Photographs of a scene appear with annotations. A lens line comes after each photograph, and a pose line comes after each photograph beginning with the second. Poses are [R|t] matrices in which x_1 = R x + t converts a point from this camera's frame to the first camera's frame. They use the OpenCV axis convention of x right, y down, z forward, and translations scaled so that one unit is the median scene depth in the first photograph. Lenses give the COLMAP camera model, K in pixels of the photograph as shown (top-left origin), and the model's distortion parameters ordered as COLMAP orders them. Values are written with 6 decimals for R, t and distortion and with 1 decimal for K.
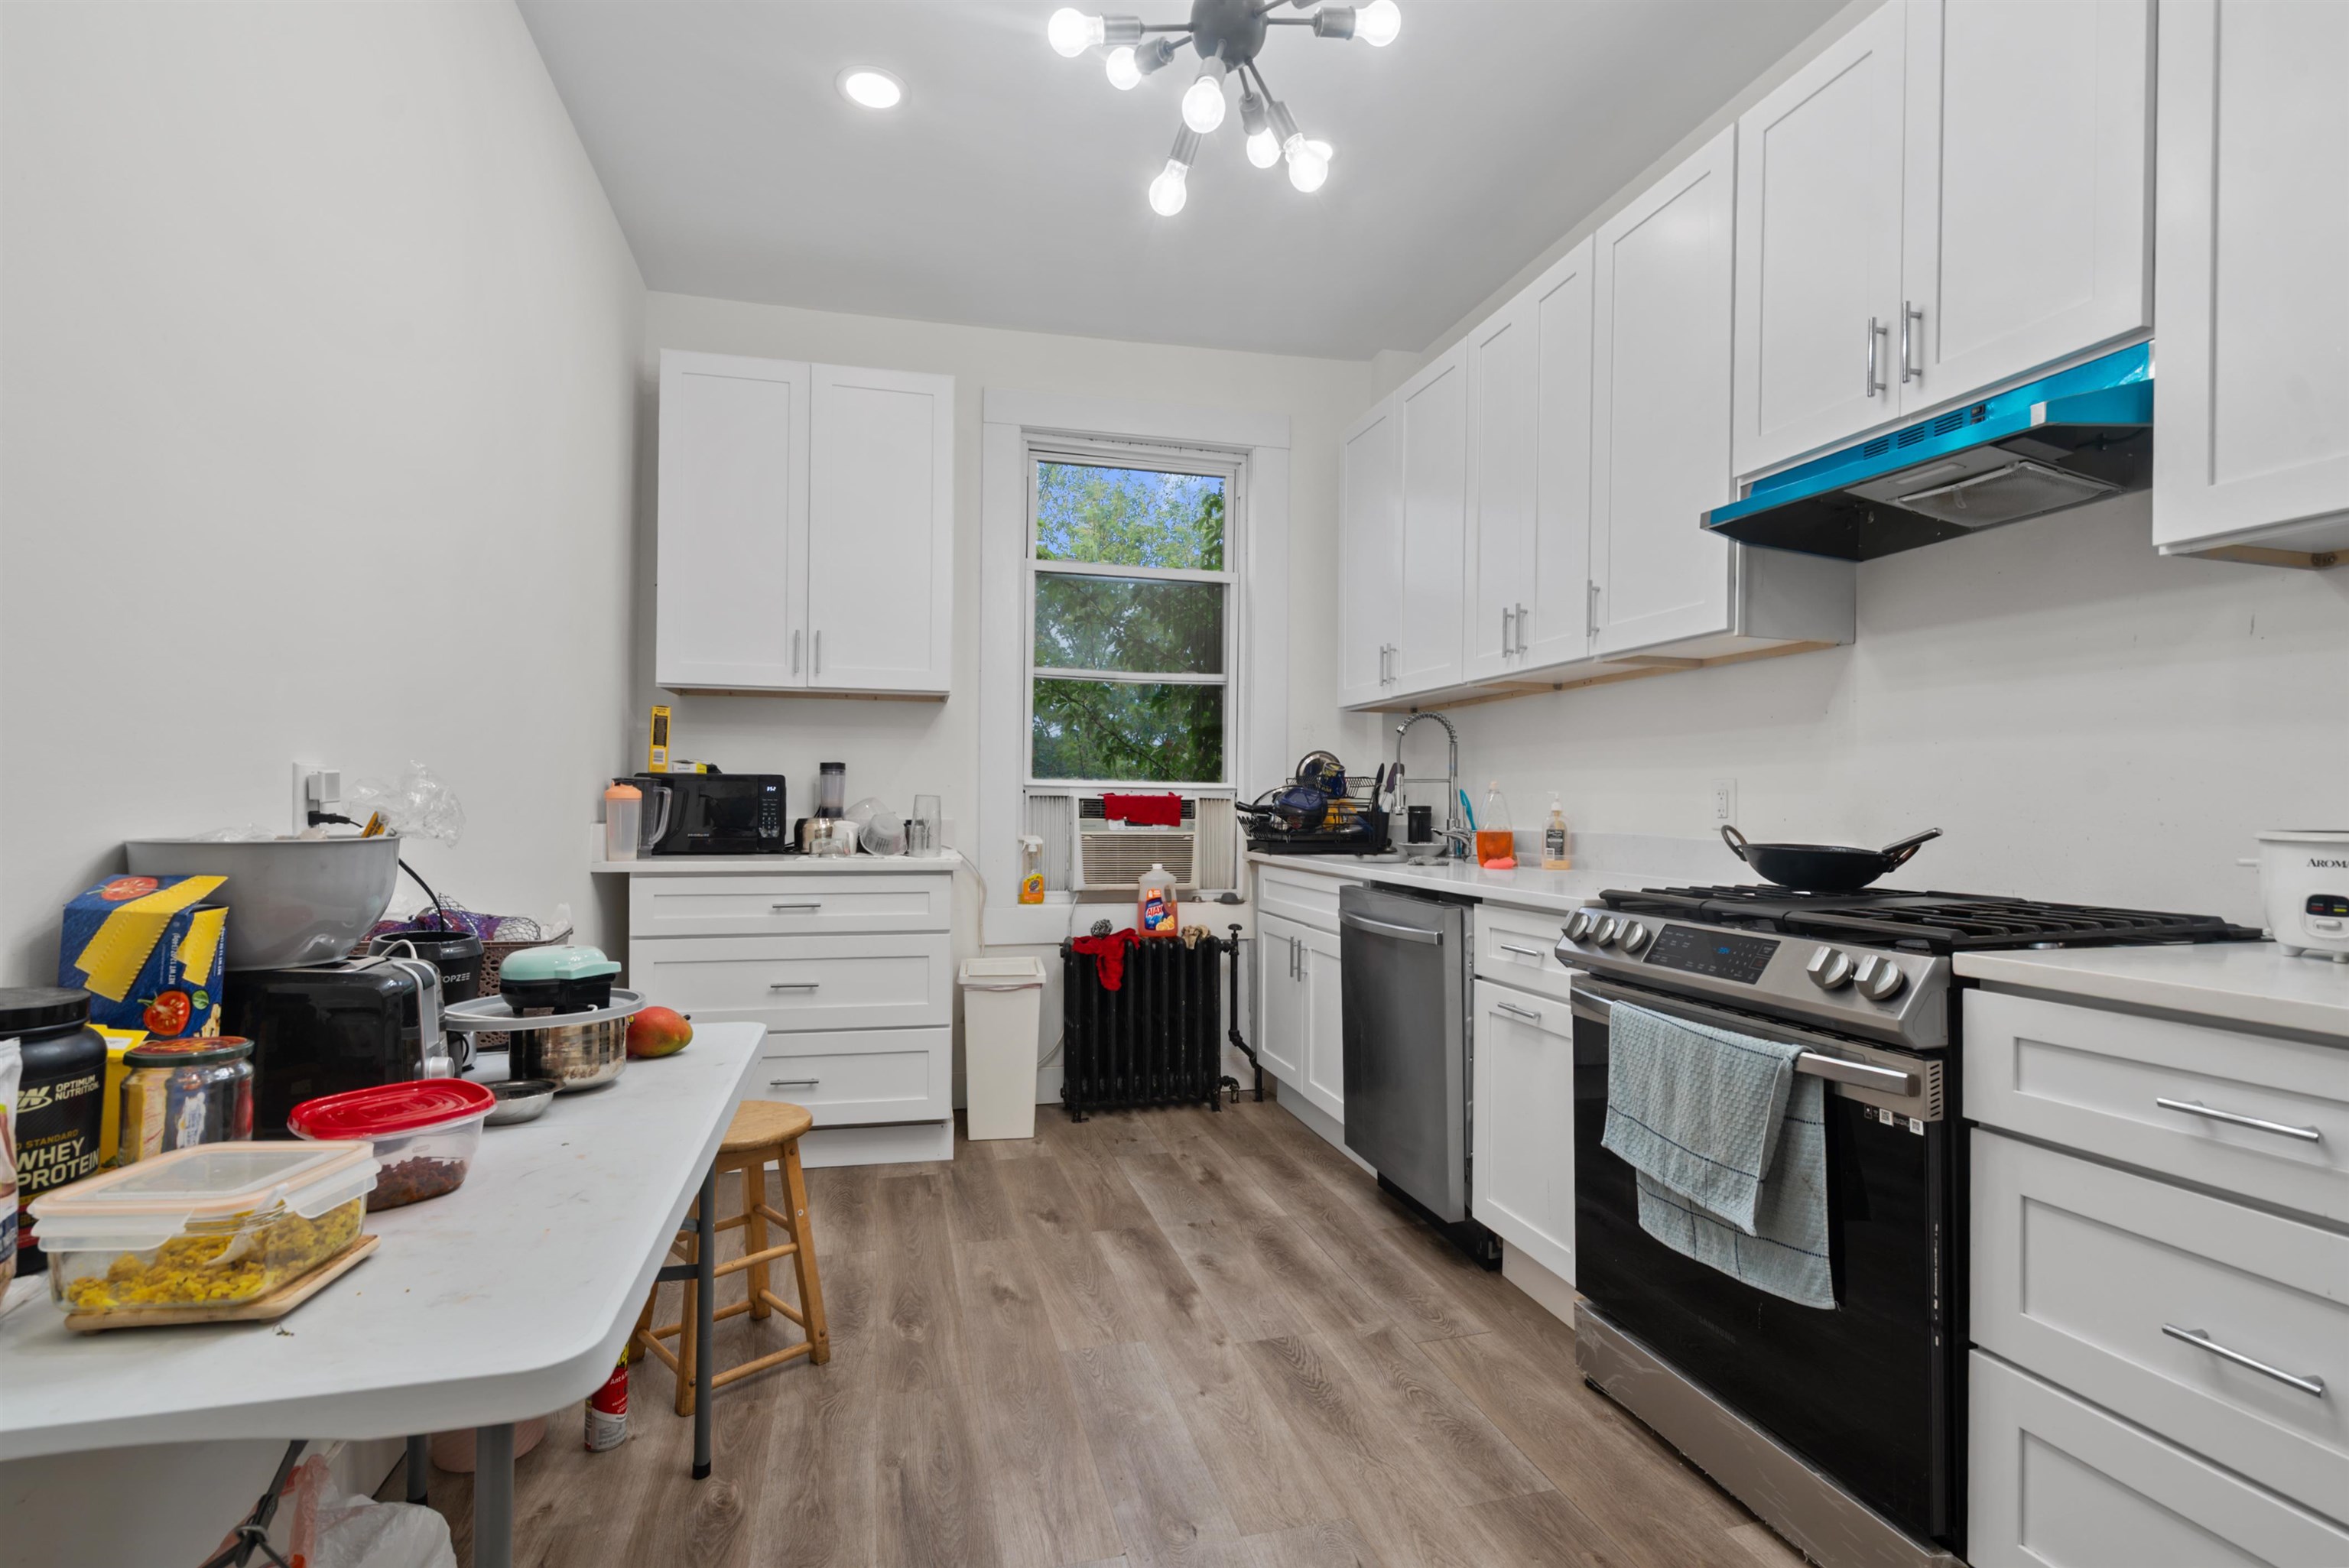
lens RADIAL K [[1094.0, 0, 1184.7], [0, 1094.0, 786.0], [0, 0, 1]] dist [-0.001923, 0.000558]
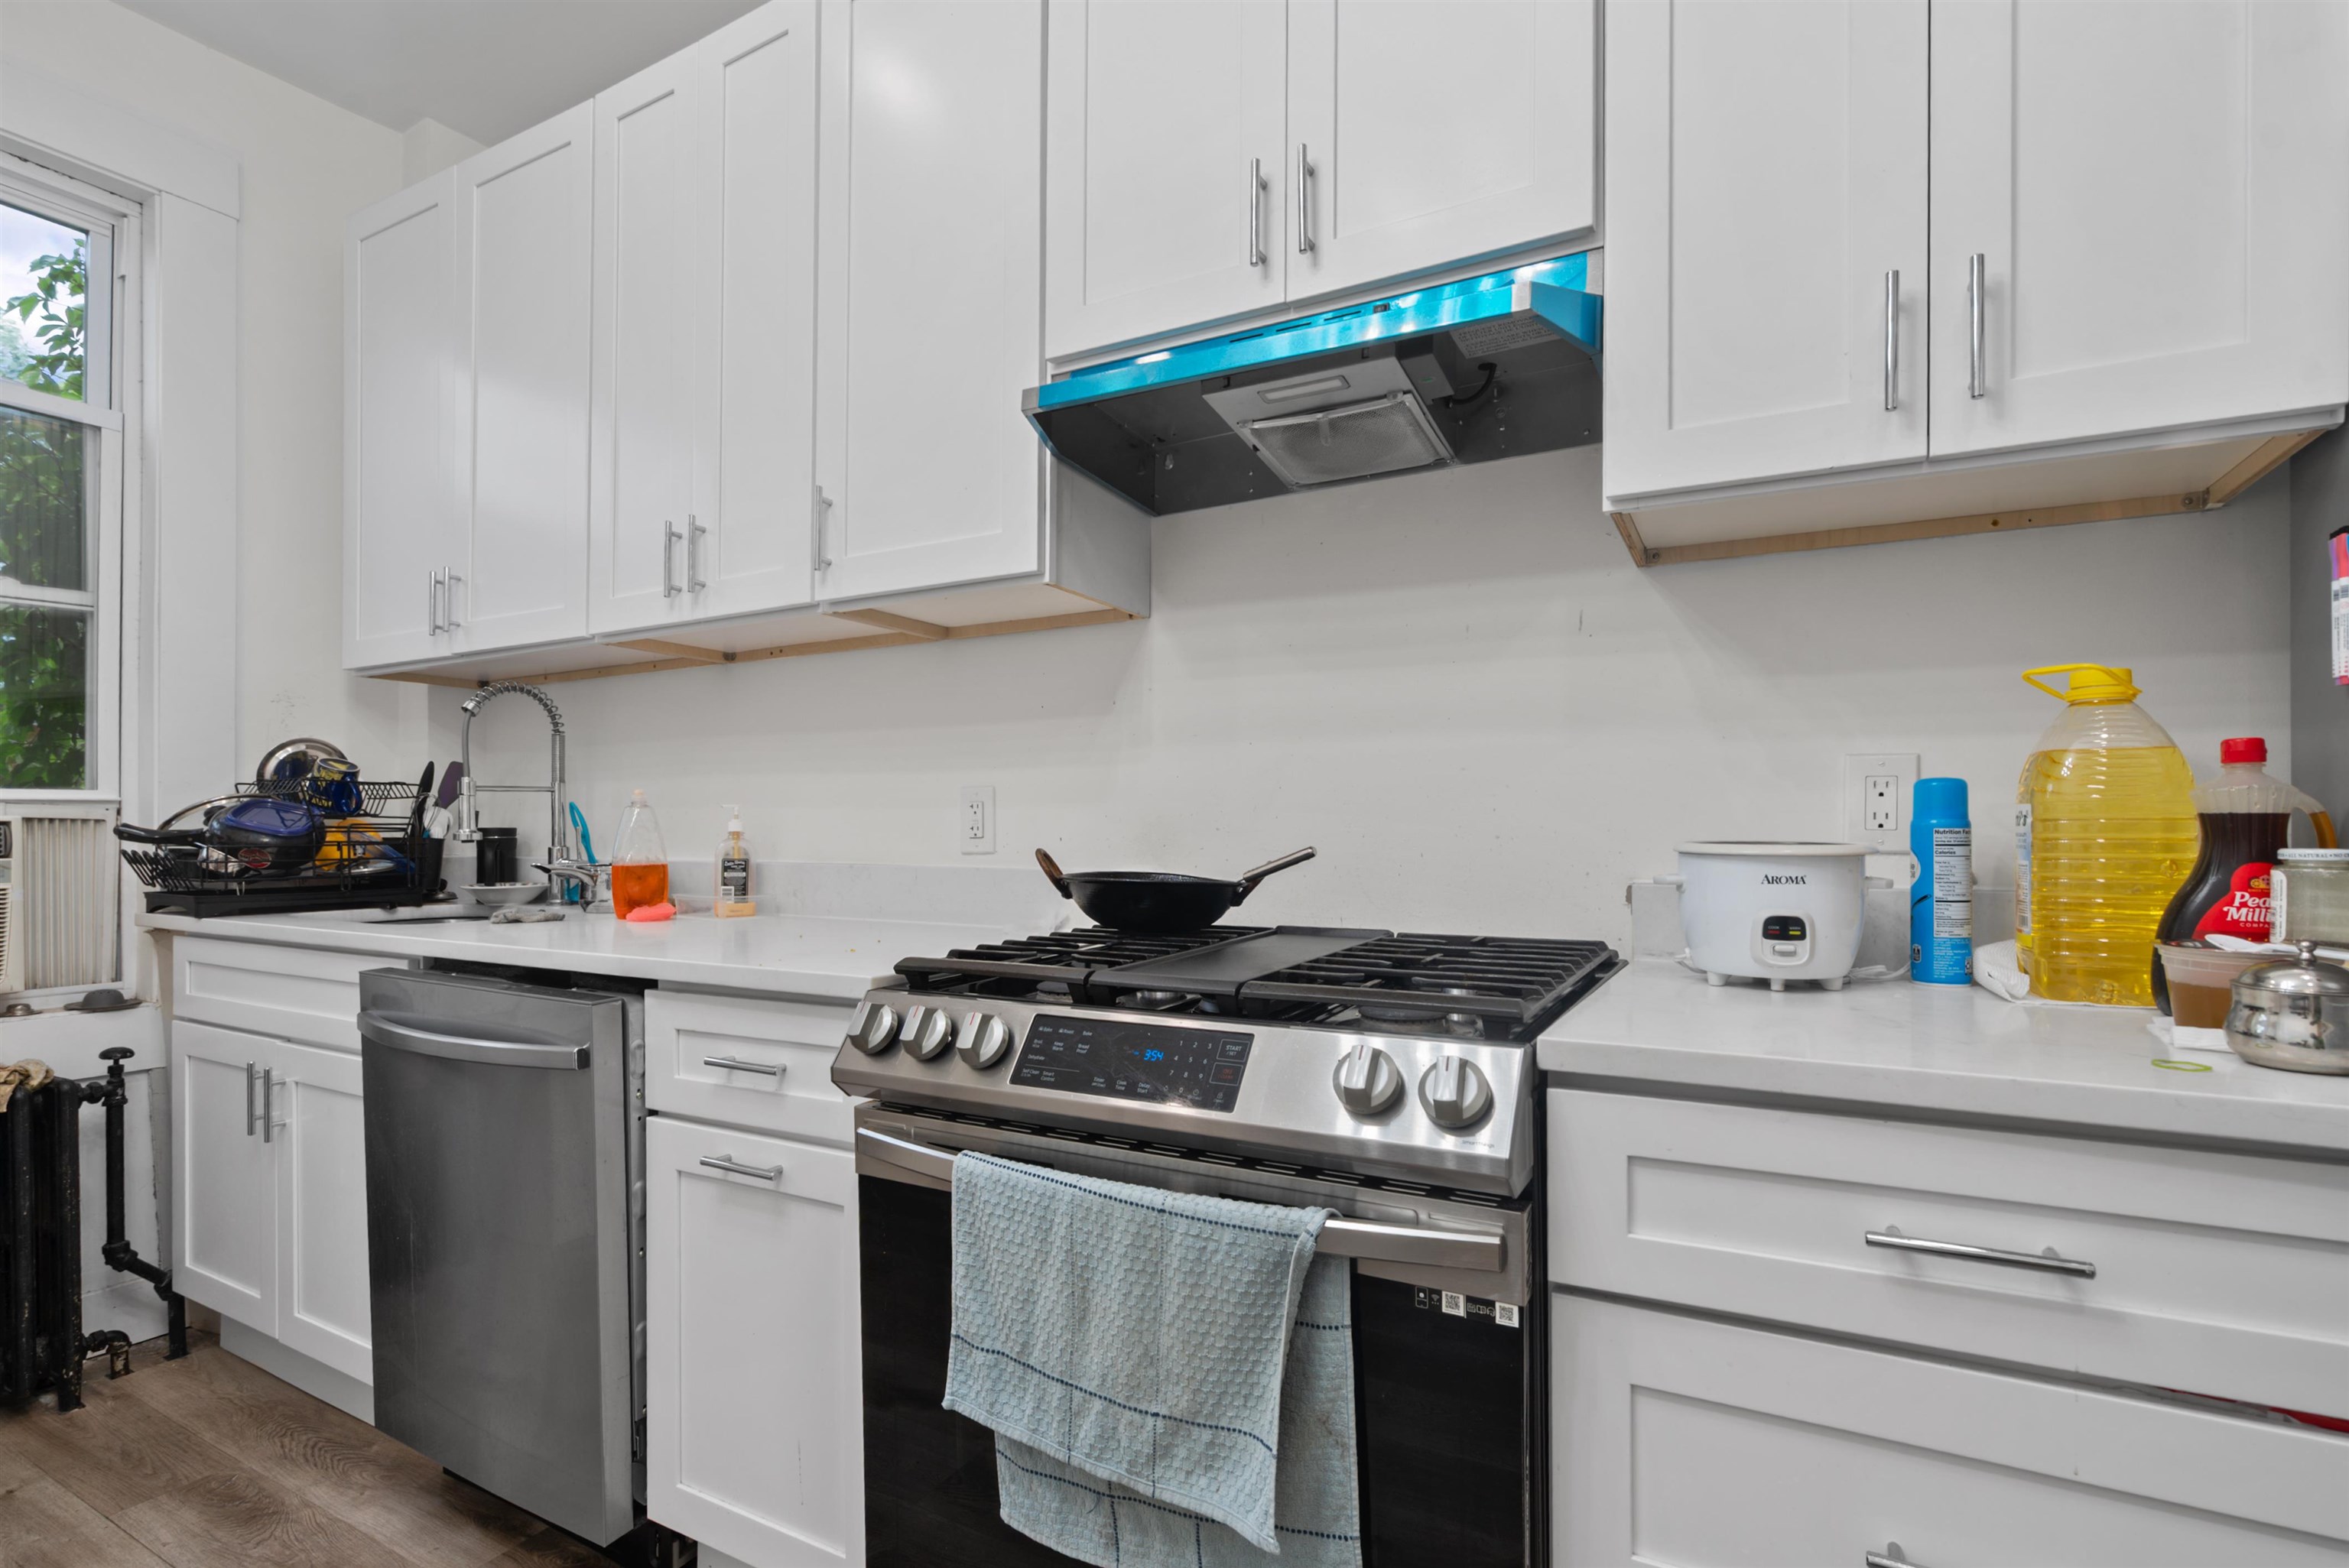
lens RADIAL K [[1112.0, 0, 1157.6], [0, 1112.0, 822.4], [0, 0, 1]] dist [-0.004228, 0.000353]
pose [[0.706656, -0.007769, 0.707515, 0.030928], [-0.002494, 0.999906, 0.013471, 0.006632], [-0.707553, -0.011284, 0.706570, 0.330524]]
